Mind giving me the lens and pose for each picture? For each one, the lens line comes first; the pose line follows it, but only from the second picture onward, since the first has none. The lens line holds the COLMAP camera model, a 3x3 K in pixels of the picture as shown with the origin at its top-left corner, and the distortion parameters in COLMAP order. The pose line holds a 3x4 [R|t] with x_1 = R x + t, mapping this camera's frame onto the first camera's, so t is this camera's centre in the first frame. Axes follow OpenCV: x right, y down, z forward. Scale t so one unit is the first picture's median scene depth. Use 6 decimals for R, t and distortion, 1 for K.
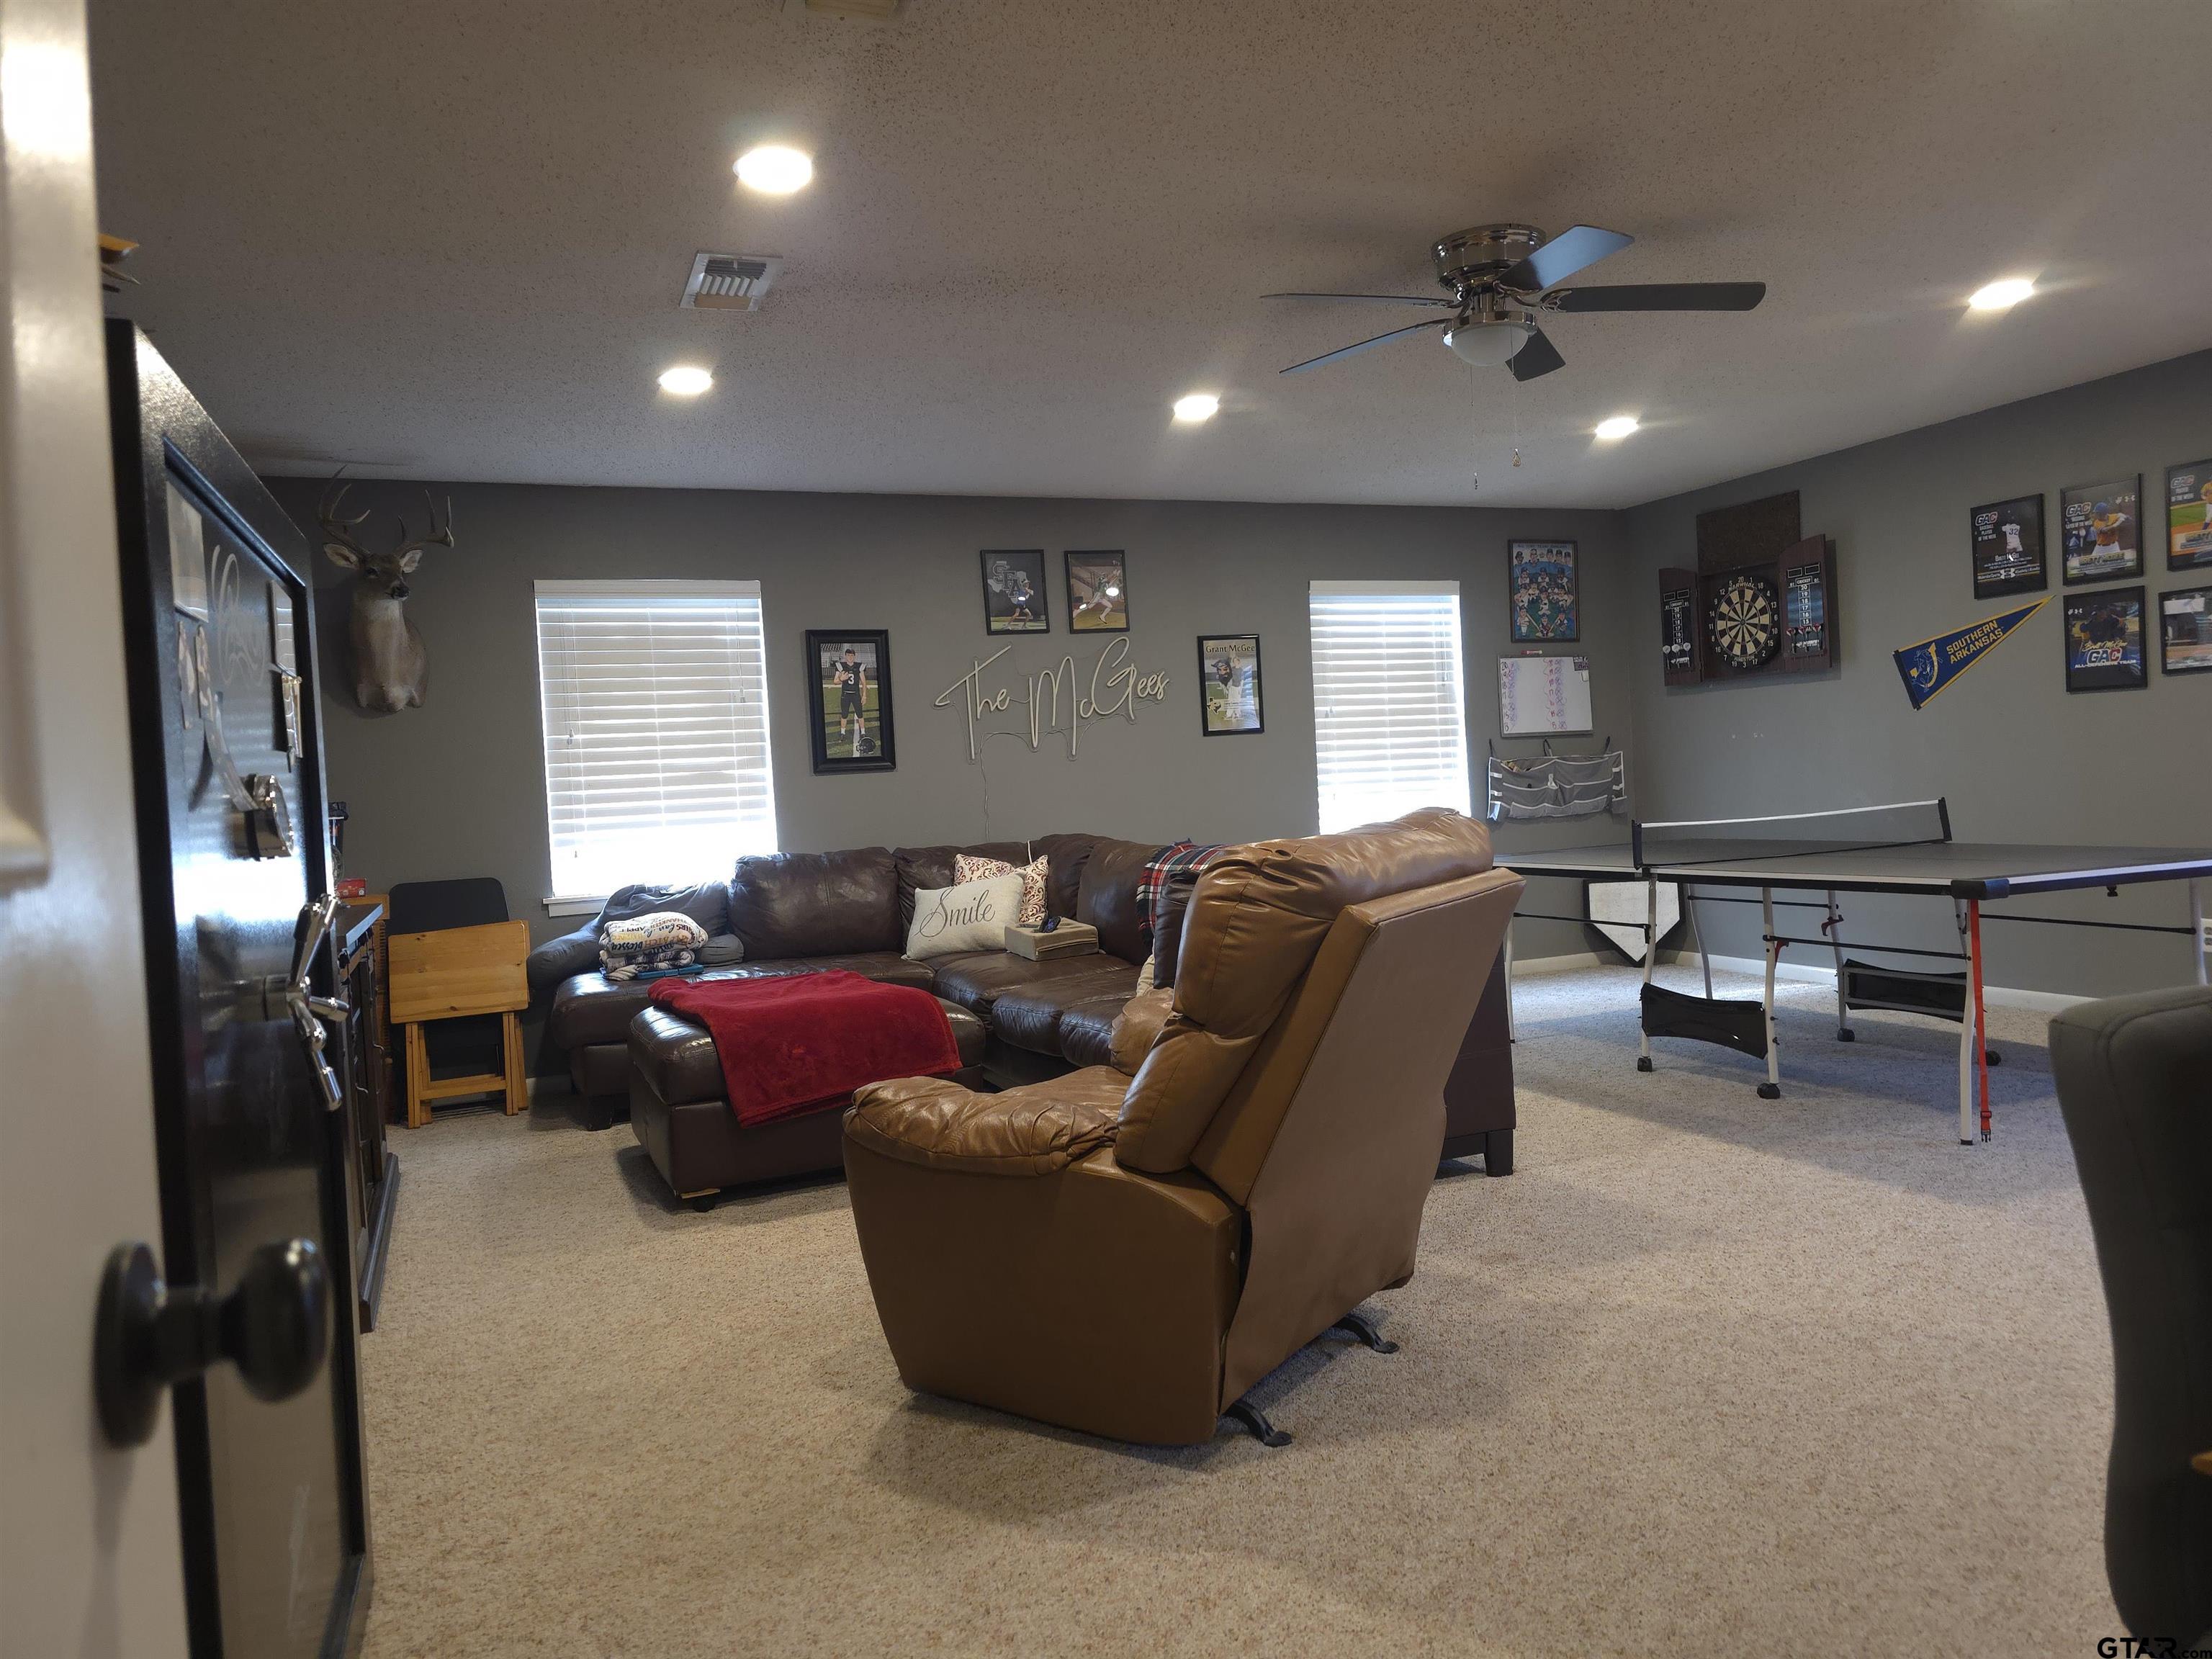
lens RADIAL K [[1481.4, 0, 1101.4], [0, 1481.4, 809.4], [0, 0, 1]] dist [0.088630, -0.098101]
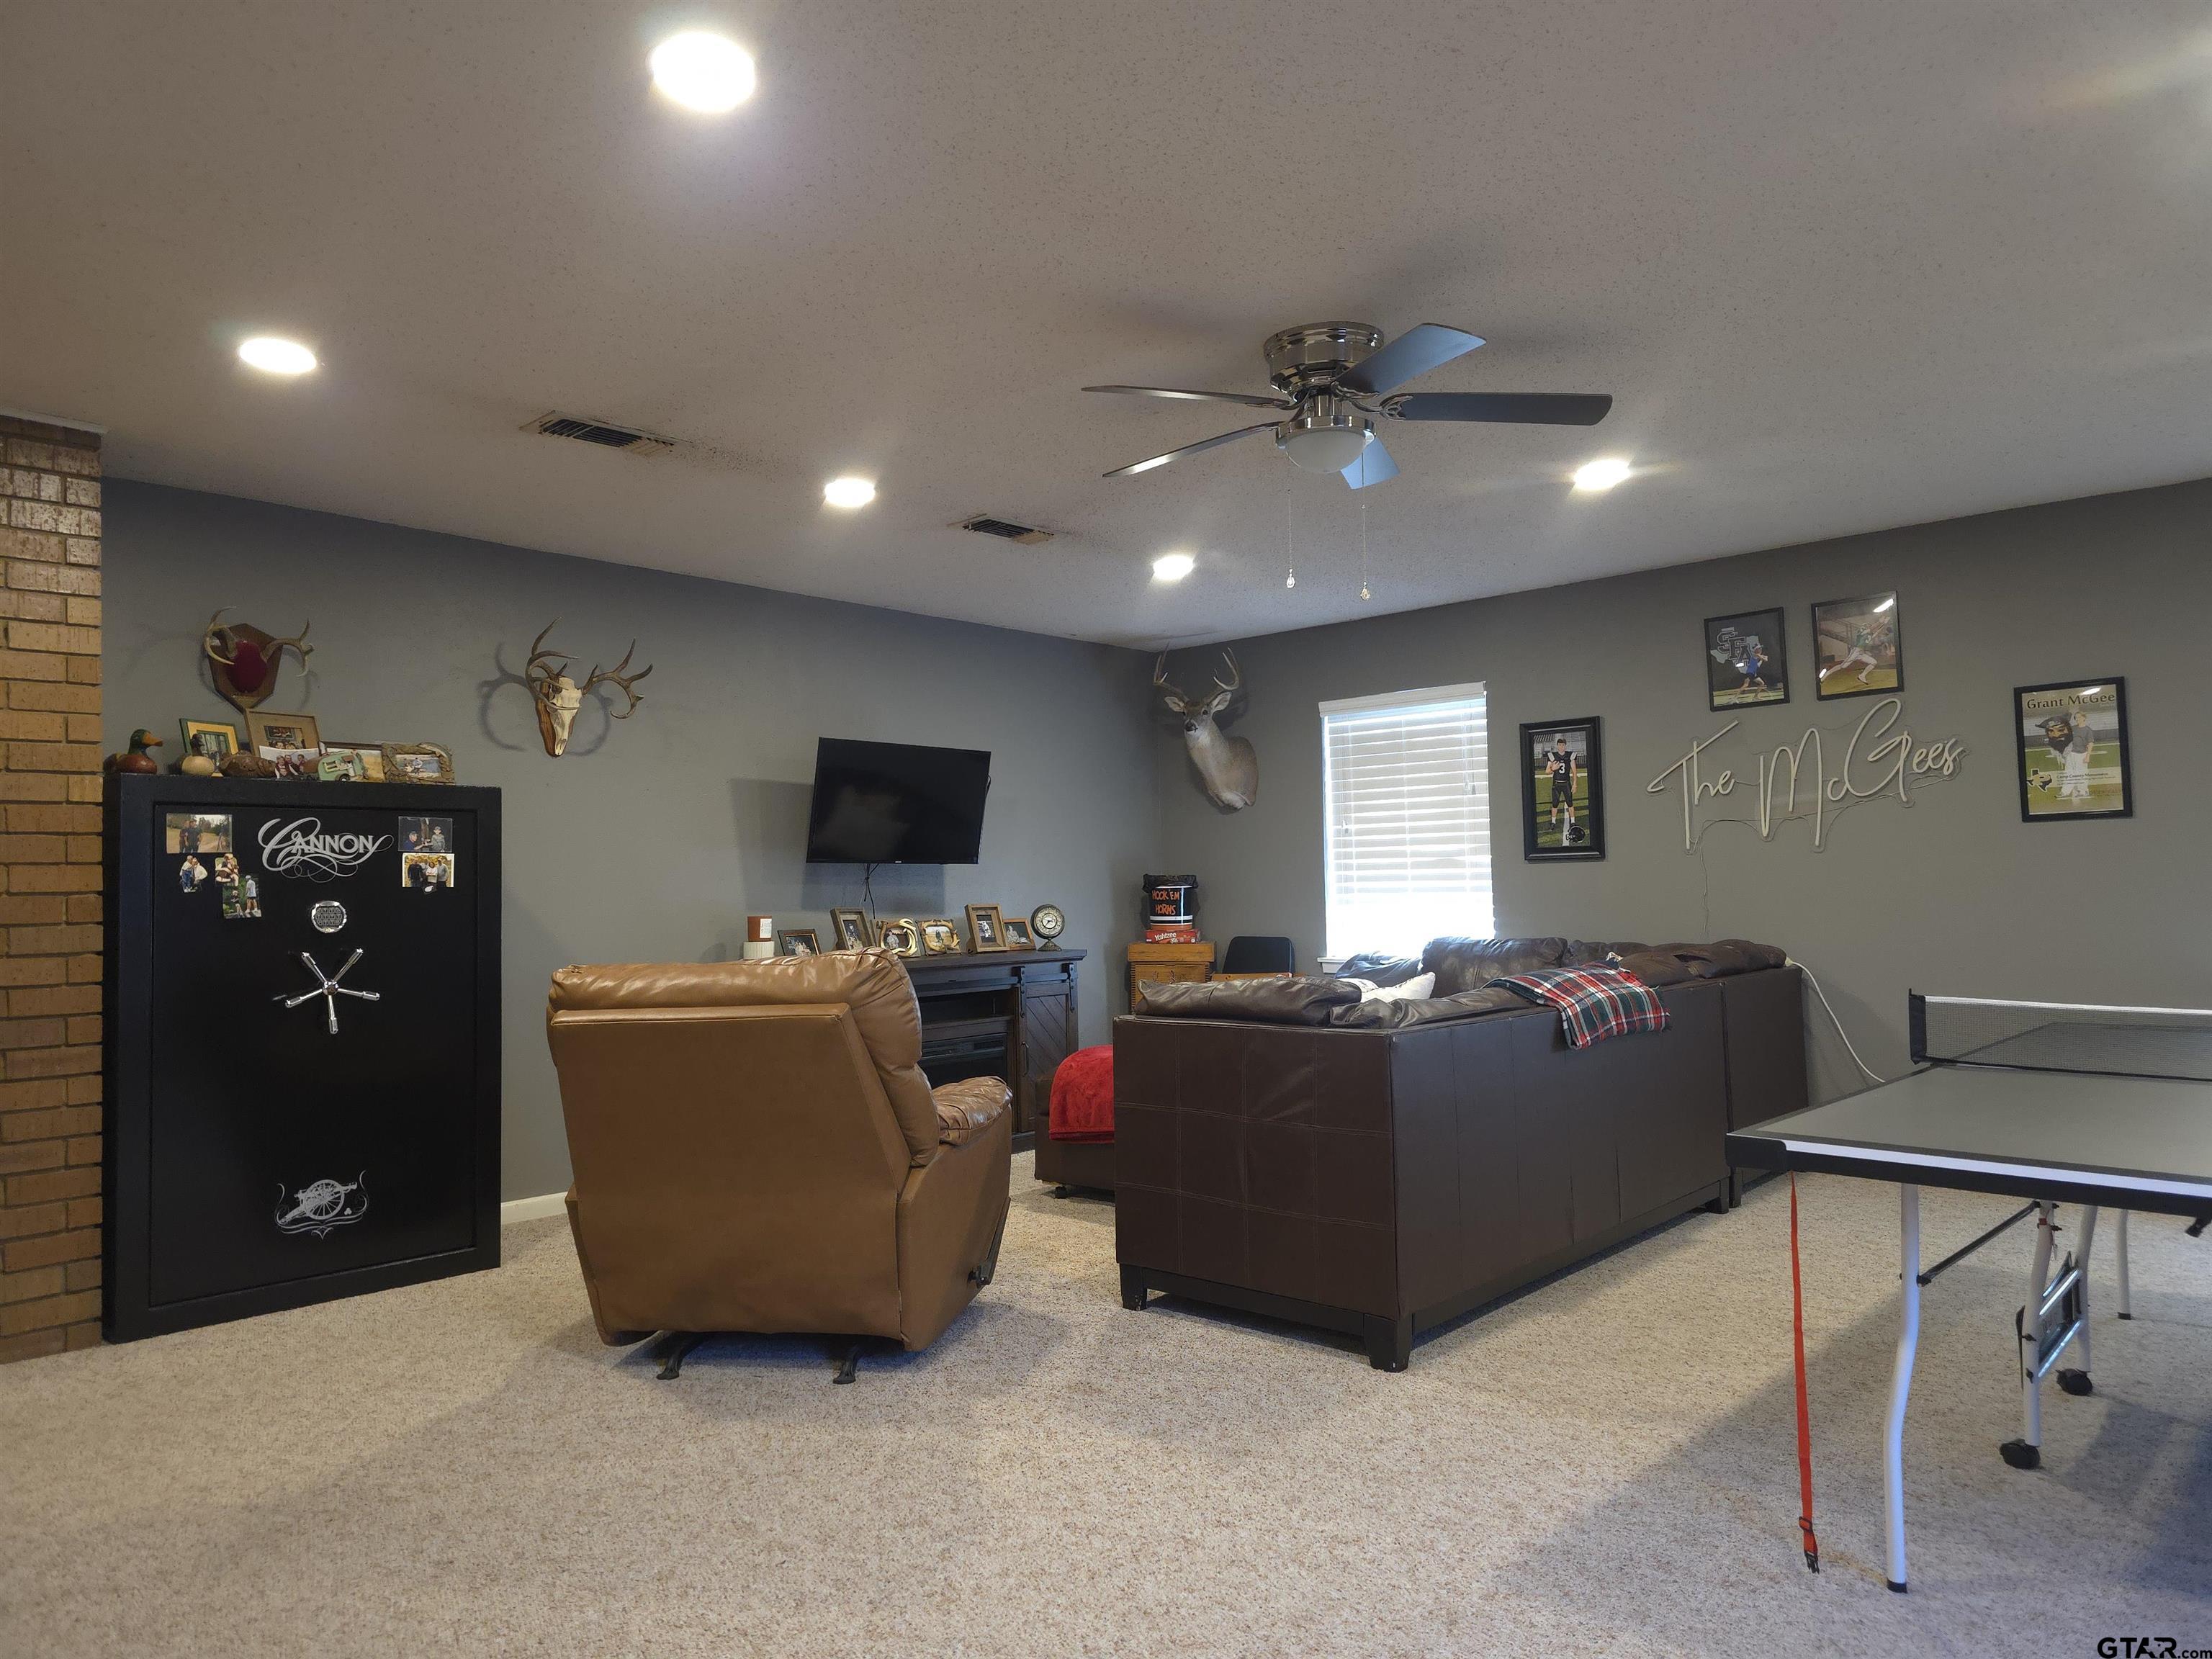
lens RADIAL K [[1481.4, 0, 1101.4], [0, 1481.4, 809.4], [0, 0, 1]] dist [0.088630, -0.098101]
pose [[0.419587, -0.002329, -0.907712, 0.621041], [-0.017206, 0.999797, -0.010519, -0.044271], [0.907552, 0.020032, 0.419461, 0.296445]]
